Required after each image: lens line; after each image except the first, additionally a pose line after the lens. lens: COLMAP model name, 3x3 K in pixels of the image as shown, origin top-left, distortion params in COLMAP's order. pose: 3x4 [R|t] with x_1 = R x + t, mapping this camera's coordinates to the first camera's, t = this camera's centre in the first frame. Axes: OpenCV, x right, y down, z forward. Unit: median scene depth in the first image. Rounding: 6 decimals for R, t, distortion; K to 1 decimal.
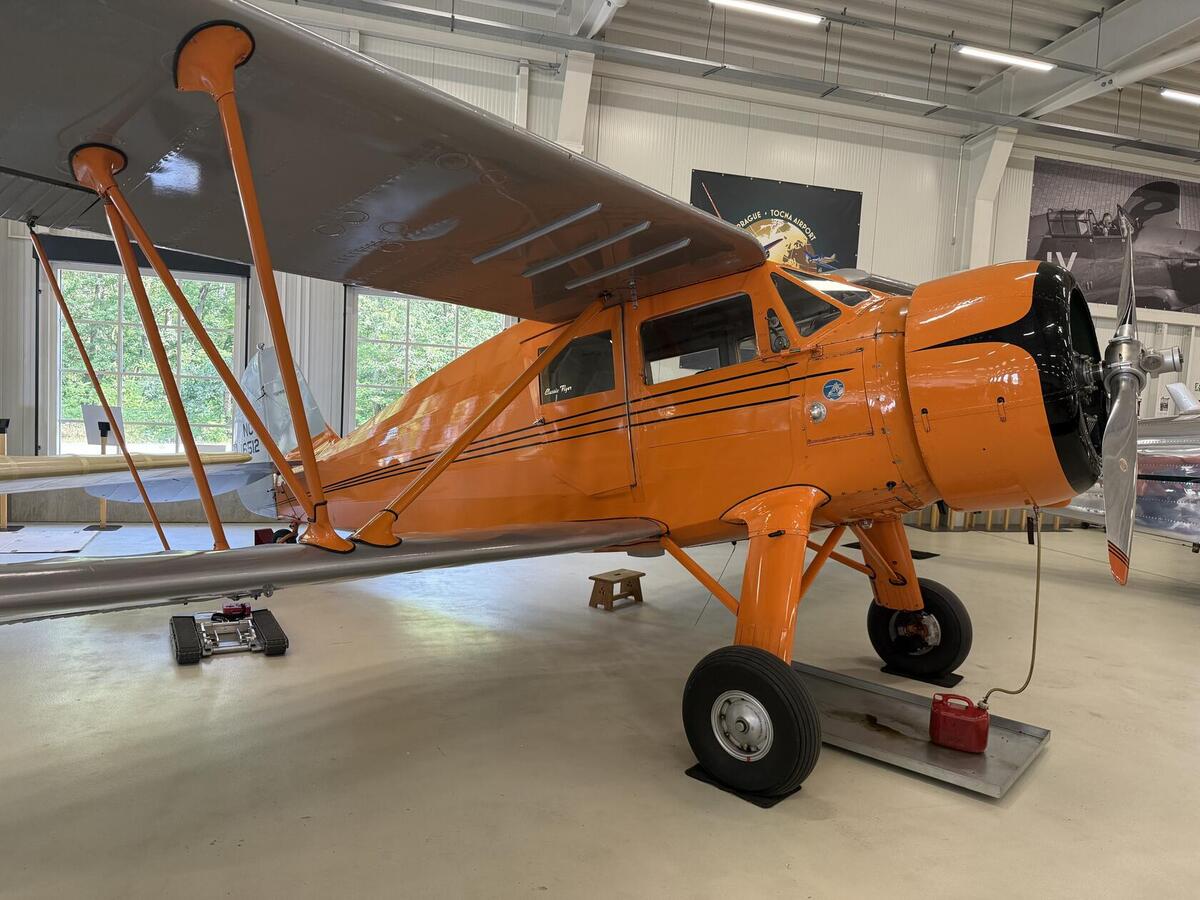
lens RADIAL K [[854.6, 0, 595.7], [0, 854.6, 453.9], [0, 0, 1]] dist [0.037842, -0.036466]
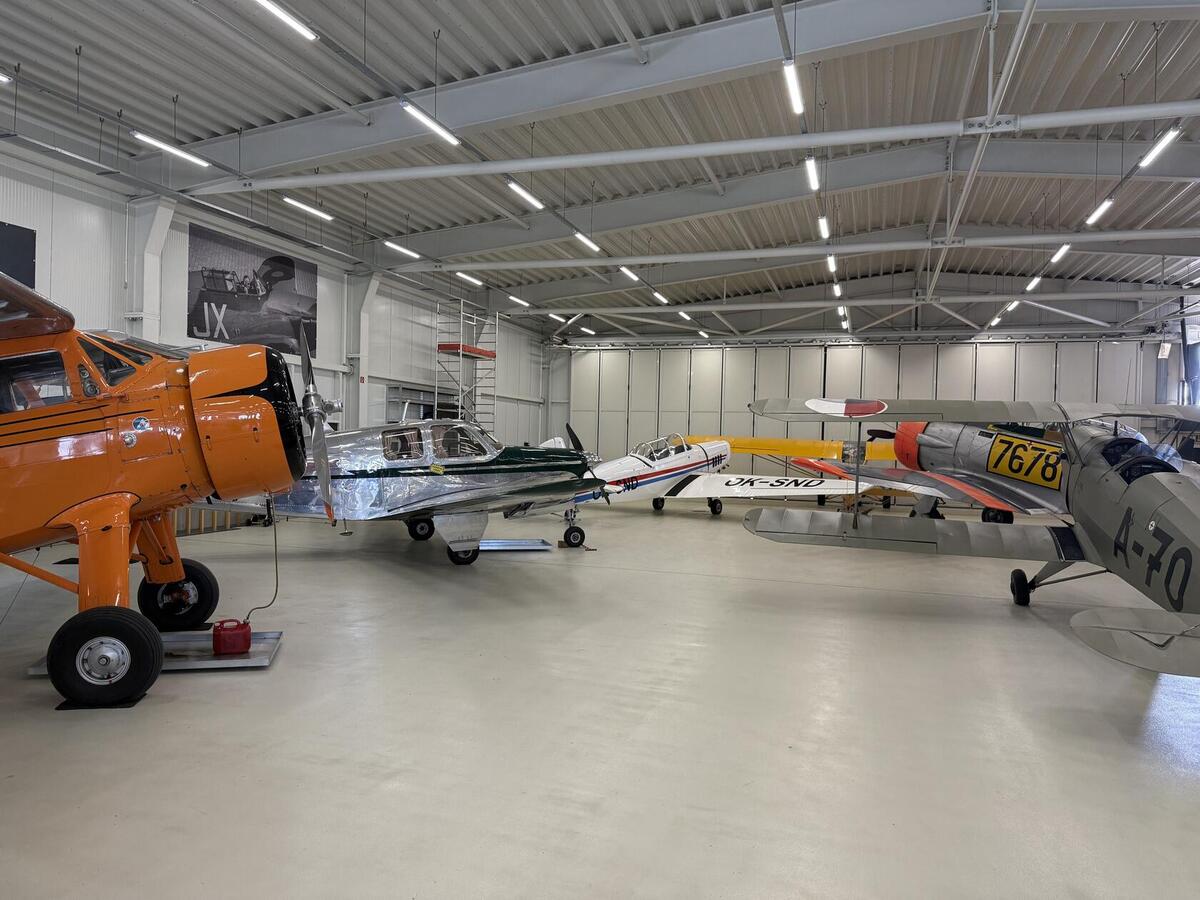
lens RADIAL K [[854.6, 0, 602.1], [0, 854.6, 442.6], [0, 0, 1]] dist [0.037842, -0.036466]
pose [[0.582035, -0.036453, 0.812346, -0.159617], [0.066250, 0.997799, -0.002693, 0.004075], [-0.810460, 0.055385, 0.583169, -0.169591]]
